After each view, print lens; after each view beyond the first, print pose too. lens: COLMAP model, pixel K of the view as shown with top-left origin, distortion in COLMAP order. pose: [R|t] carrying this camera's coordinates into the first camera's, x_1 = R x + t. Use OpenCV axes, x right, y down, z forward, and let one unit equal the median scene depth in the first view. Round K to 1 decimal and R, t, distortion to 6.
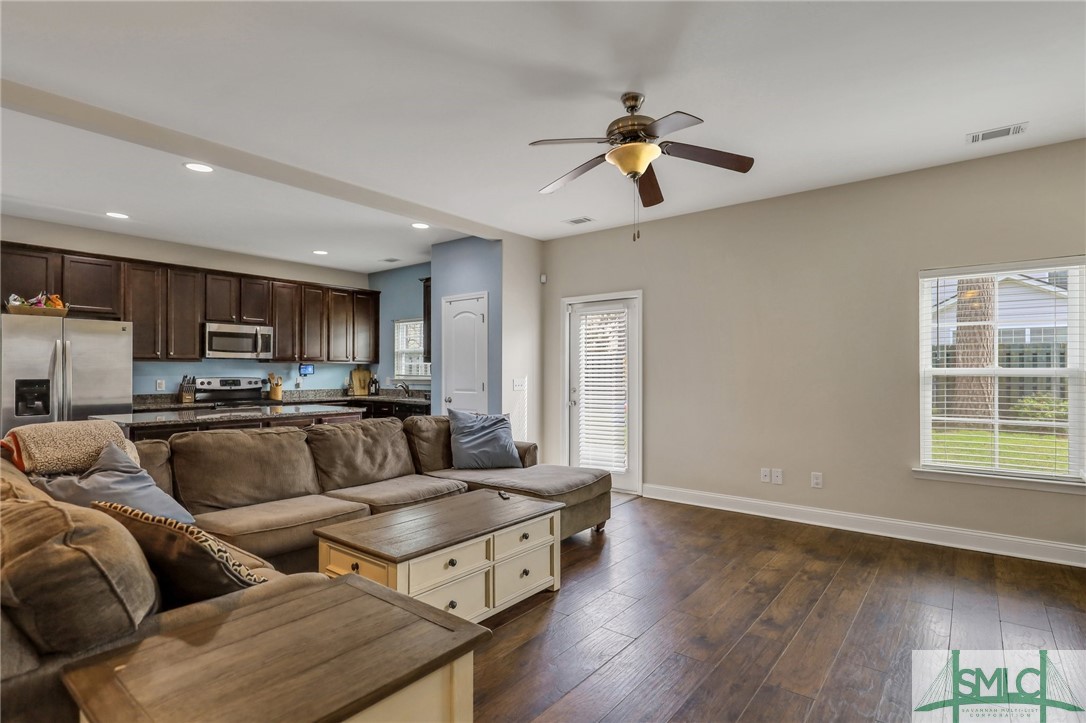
lens RADIAL K [[536.4, 0, 569.1], [0, 536.4, 363.4], [0, 0, 1]] dist [-0.001809, -0.001084]
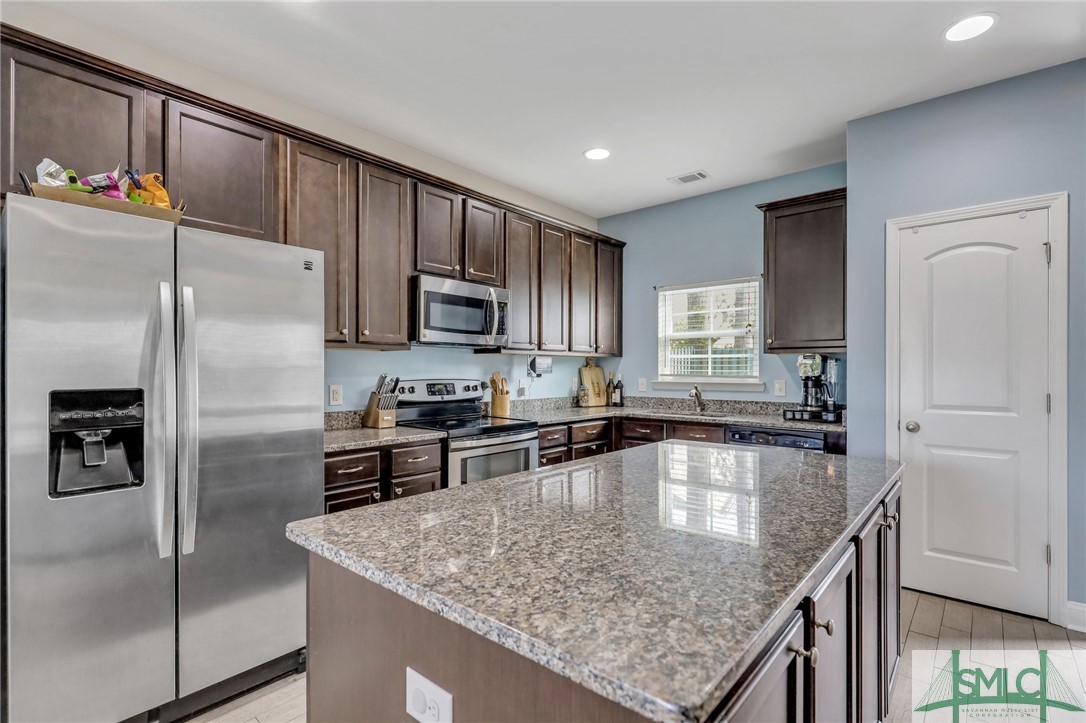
lens RADIAL K [[517.2, 0, 573.8], [0, 517.2, 365.6], [0, 0, 1]] dist [-0.002295, -0.000222]
pose [[0.998874, 0.001730, -0.047415, -0.503001], [-0.001365, 0.999969, 0.007730, 0.008126], [0.047427, -0.007657, 0.998845, 0.504221]]
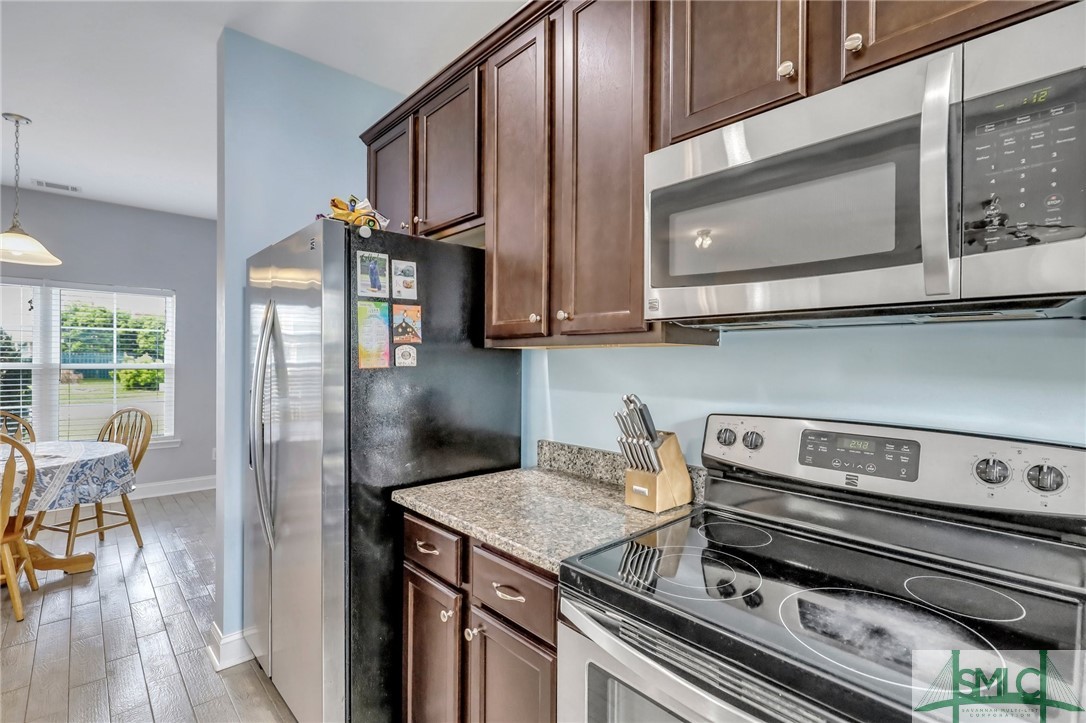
lens RADIAL K [[507.7, 0, 543.0], [0, 507.7, 361.5], [0, 0, 1]] dist [-0.000315, -0.000037]
pose [[-0.187614, 0.000716, -0.982243, -0.472152], [0.005026, 0.999987, -0.000231, 0.004645], [0.982230, -0.004980, -0.187615, 0.993855]]
